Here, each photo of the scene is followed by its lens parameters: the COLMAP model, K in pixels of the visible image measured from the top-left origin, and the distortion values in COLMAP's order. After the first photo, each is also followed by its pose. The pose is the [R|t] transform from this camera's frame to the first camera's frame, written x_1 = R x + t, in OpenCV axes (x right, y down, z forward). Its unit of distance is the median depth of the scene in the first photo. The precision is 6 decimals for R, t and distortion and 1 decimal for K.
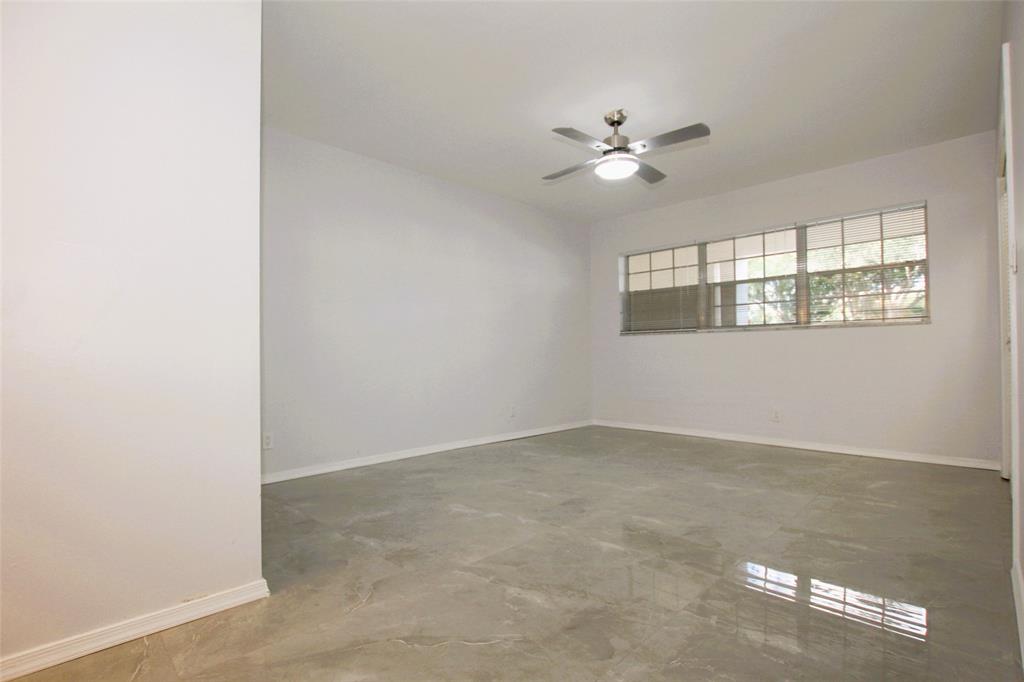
lens RADIAL K [[480.9, 0, 508.8], [0, 480.9, 350.0], [0, 0, 1]] dist [-0.030936, 0.000079]
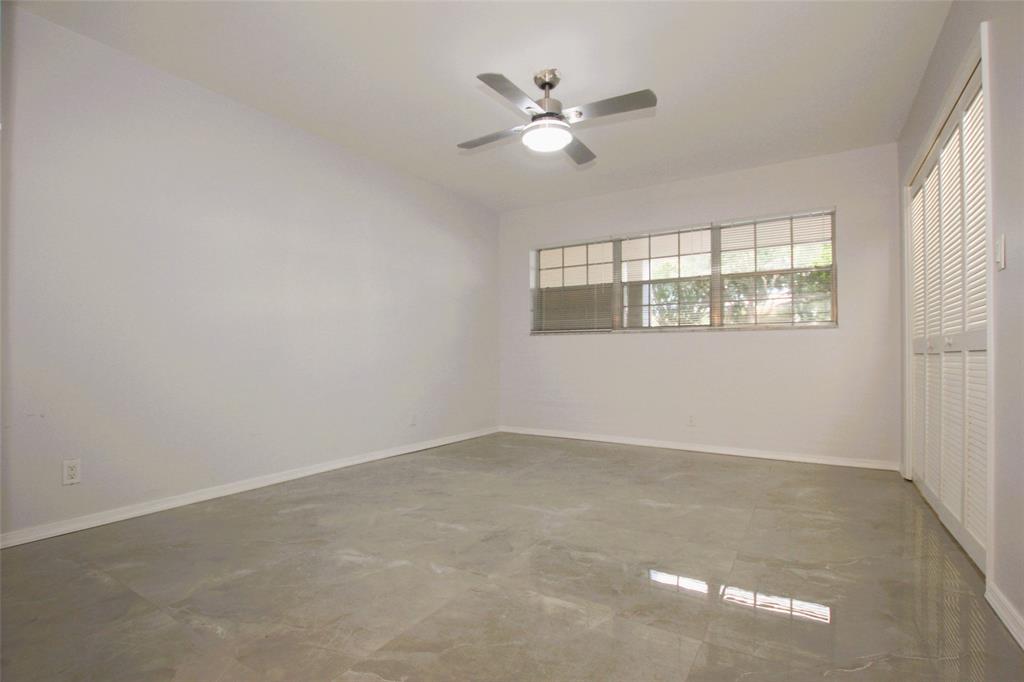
lens RADIAL K [[480.9, 0, 508.8], [0, 480.9, 350.0], [0, 0, 1]] dist [-0.030936, 0.000079]
pose [[0.975210, 0.011343, 0.220992, -0.022998], [-0.011255, 0.999935, -0.001657, 0.001492], [-0.220997, -0.000871, 0.975274, 0.159541]]
